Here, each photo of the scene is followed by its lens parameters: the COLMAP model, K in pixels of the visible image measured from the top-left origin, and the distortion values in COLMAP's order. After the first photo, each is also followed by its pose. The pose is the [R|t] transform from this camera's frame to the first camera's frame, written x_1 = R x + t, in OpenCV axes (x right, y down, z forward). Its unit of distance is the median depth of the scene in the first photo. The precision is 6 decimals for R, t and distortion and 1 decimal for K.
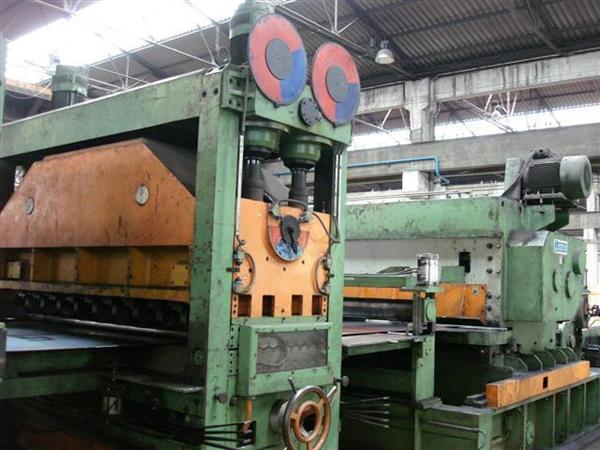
lens RADIAL K [[665.8, 0, 300.0], [0, 665.8, 225.0], [0, 0, 1]] dist [-0.112537, -0.033336]
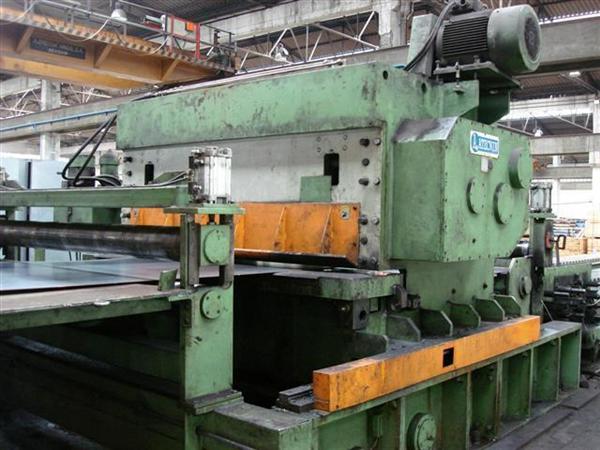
lens RADIAL K [[665.8, 0, 300.0], [0, 665.8, 225.0], [0, 0, 1]] dist [-0.112537, -0.033336]
pose [[0.999616, -0.014748, -0.023478, 0.239339], [0.017040, 0.994777, 0.100642, 0.045611], [0.021871, -0.101004, 0.994646, 0.356214]]
